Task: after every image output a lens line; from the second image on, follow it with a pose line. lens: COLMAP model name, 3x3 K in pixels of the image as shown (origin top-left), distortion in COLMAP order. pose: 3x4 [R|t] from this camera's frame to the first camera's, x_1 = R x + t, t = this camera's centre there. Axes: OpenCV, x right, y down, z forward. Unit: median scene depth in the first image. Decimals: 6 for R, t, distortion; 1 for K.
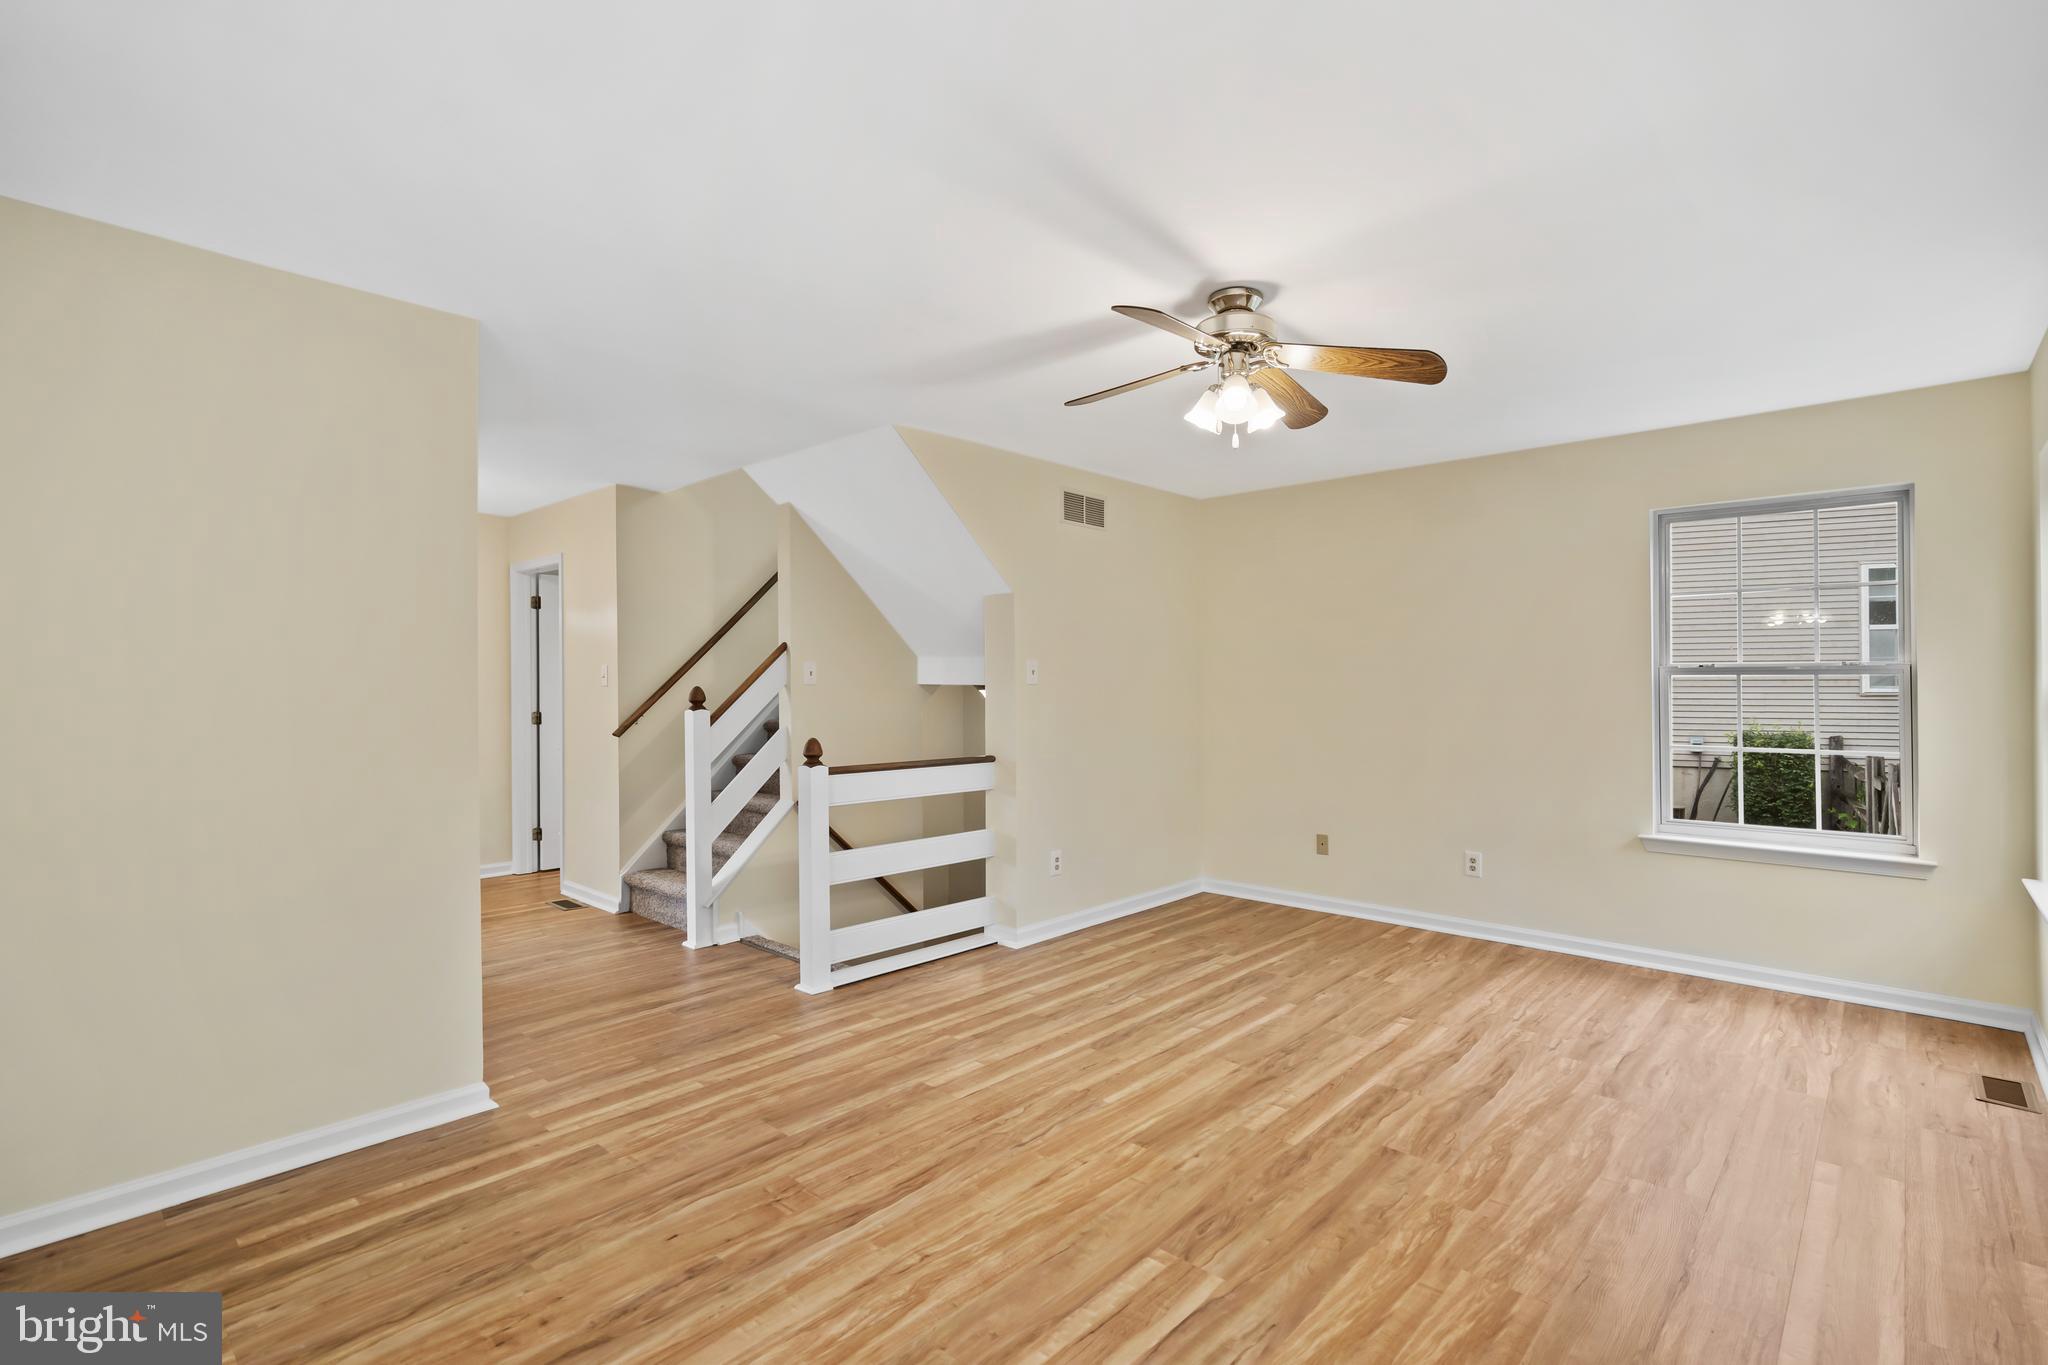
lens RADIAL K [[925.5, 0, 1035.5], [0, 925.5, 674.5], [0, 0, 1]] dist [-0.003492, 0.000159]
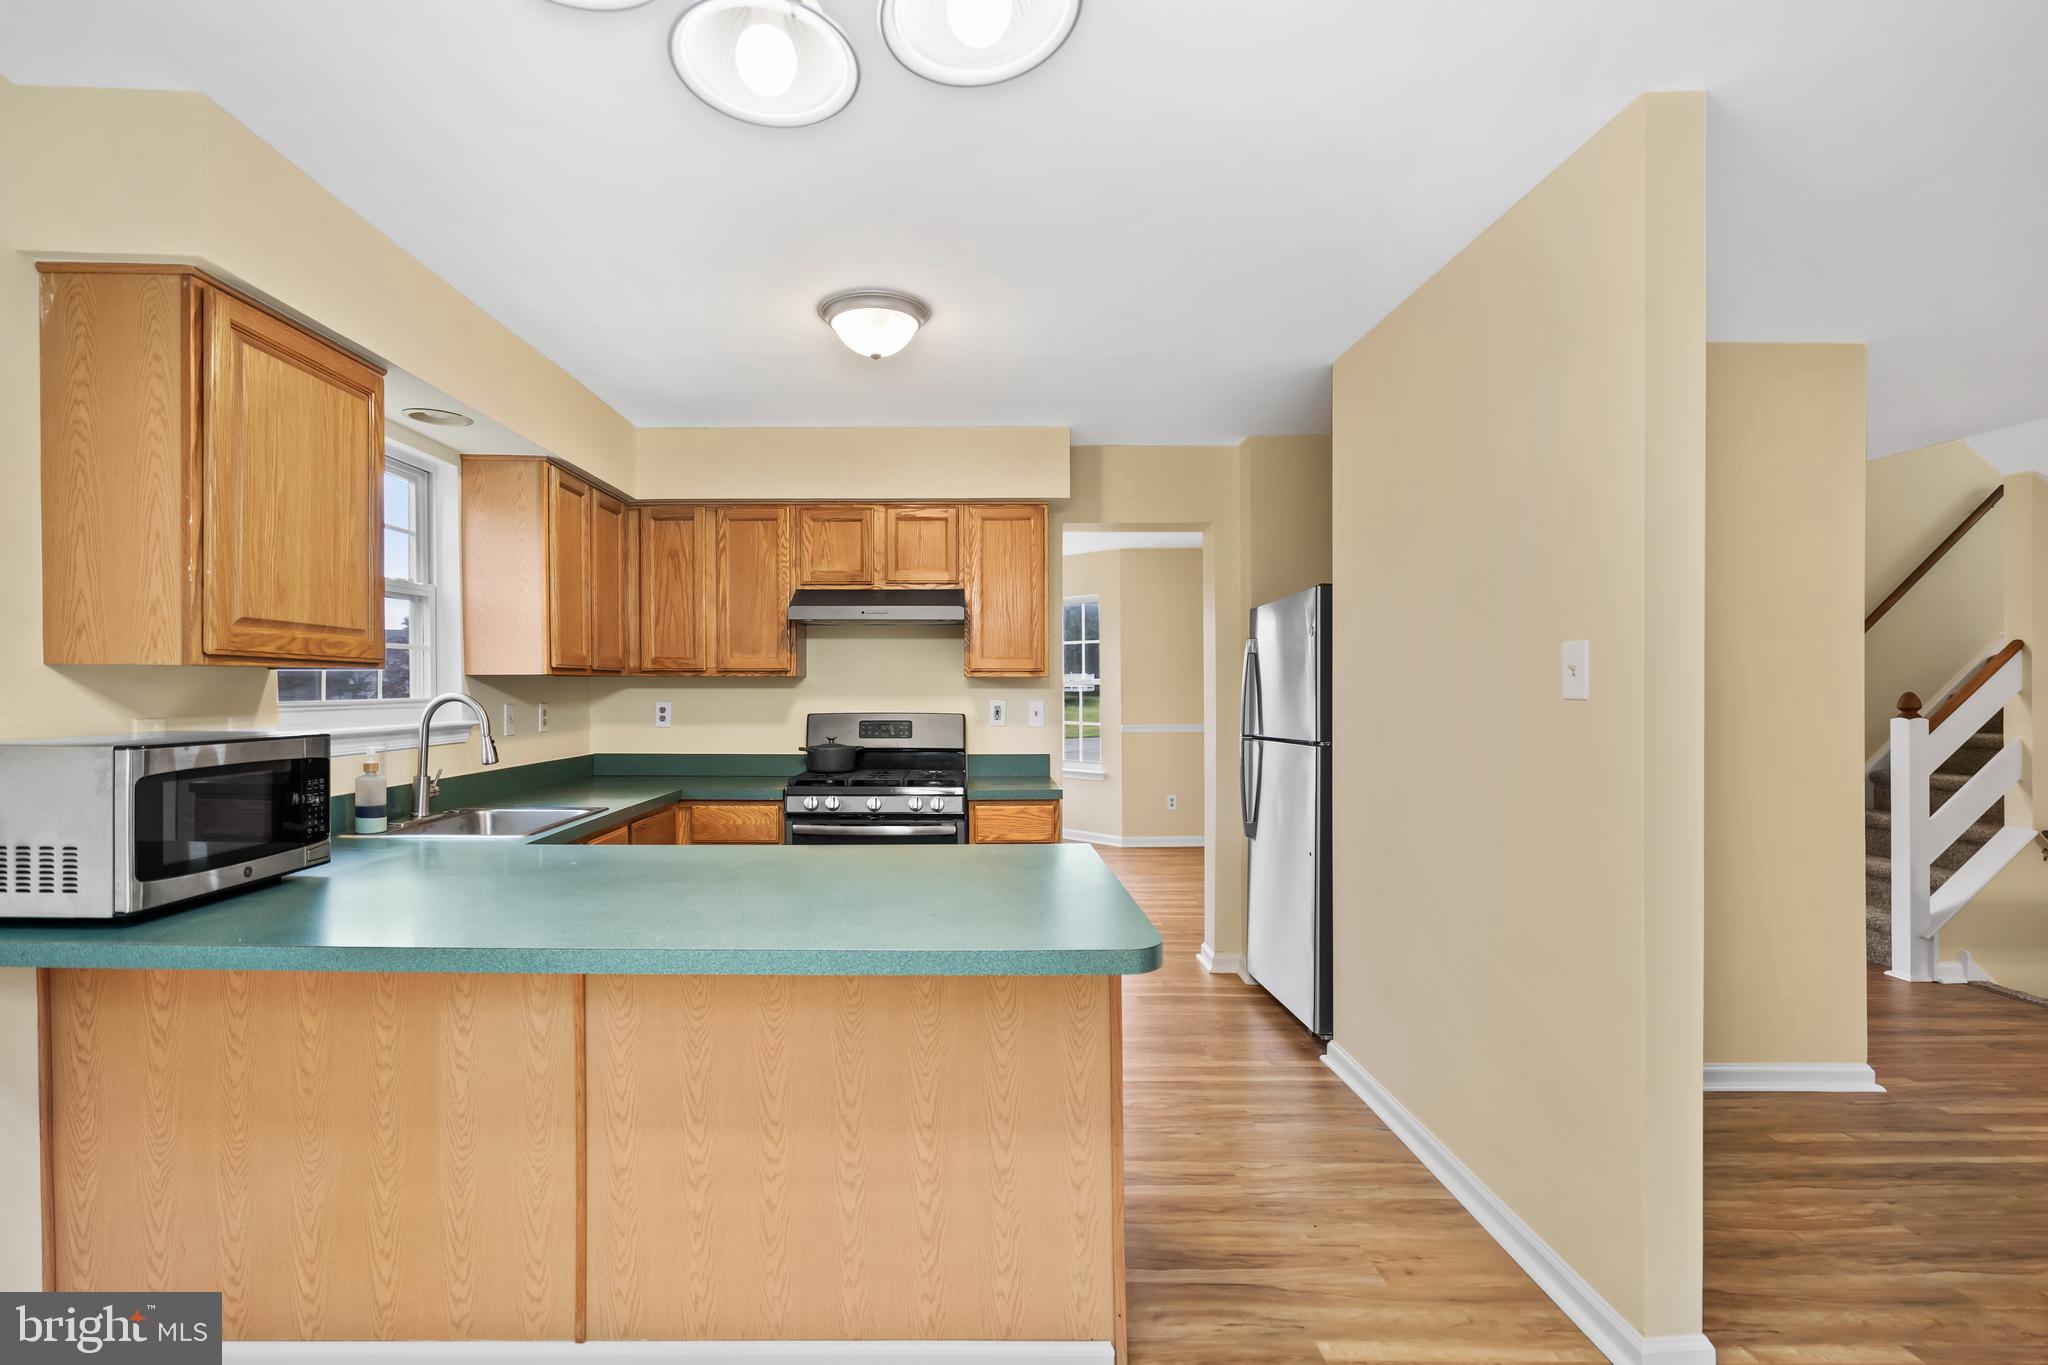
lens RADIAL K [[959.6, 0, 971.0], [0, 959.6, 691.4], [0, 0, 1]] dist [-0.002251, -0.001408]
pose [[0.680196, 0.006788, -0.732999, -0.395385], [0.003550, 0.999915, 0.012554, -0.004203], [0.733021, -0.011142, 0.680114, -0.398426]]
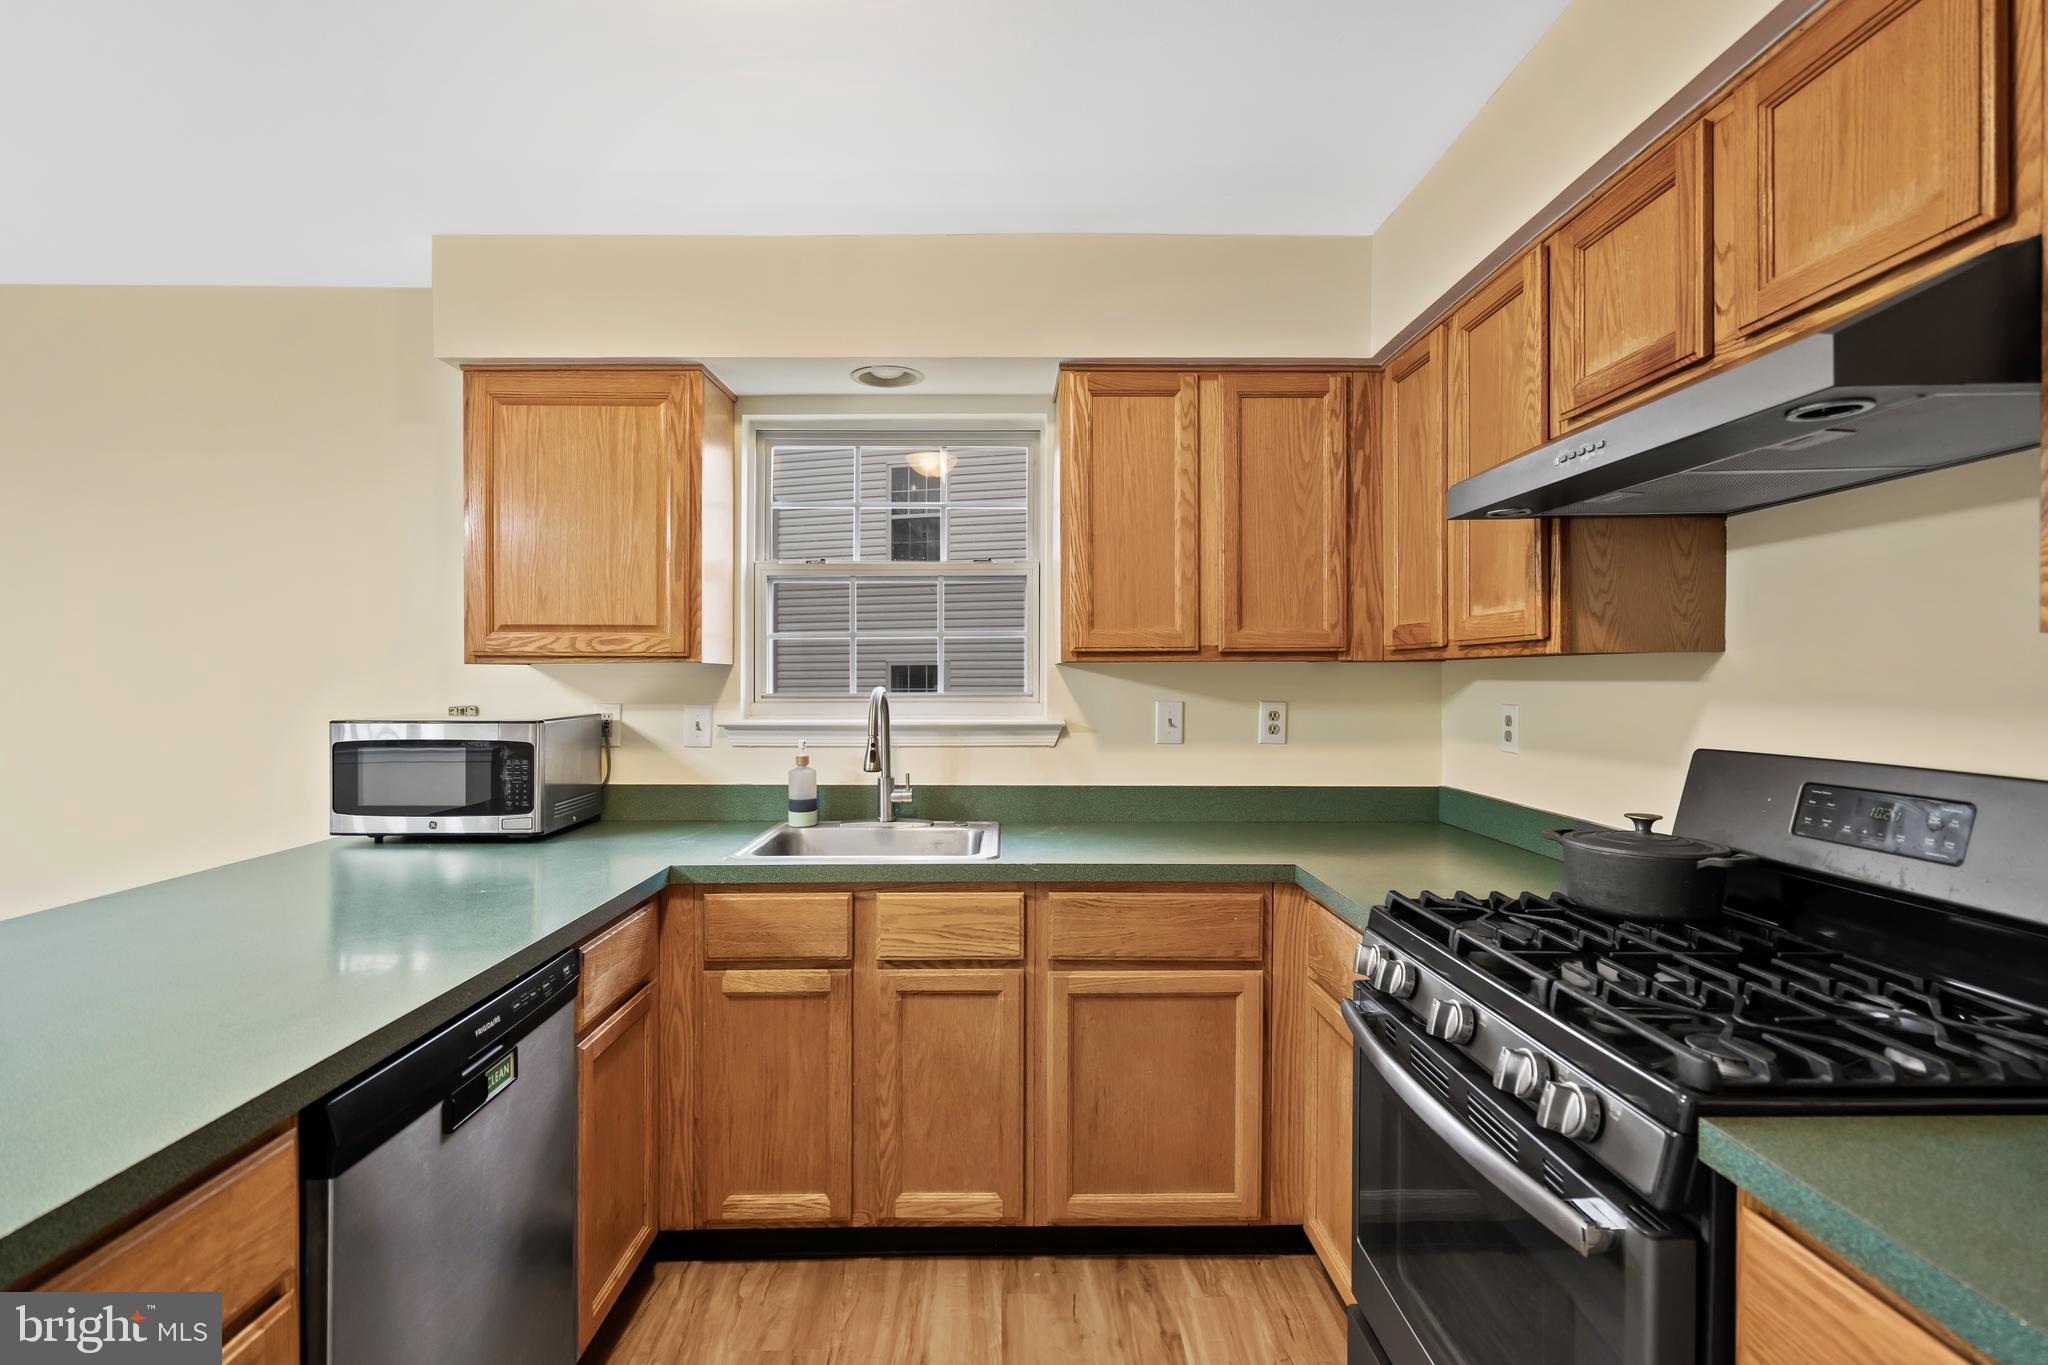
lens RADIAL K [[909.0, 0, 906.6], [0, 909.0, 681.7], [0, 0, 1]] dist [-0.002577, 0.000072]
pose [[-0.730218, 0.005255, -0.683194, -0.827035], [0.010438, 0.999940, -0.003466, 0.004320], [0.683134, -0.009662, -0.730229, 0.312997]]
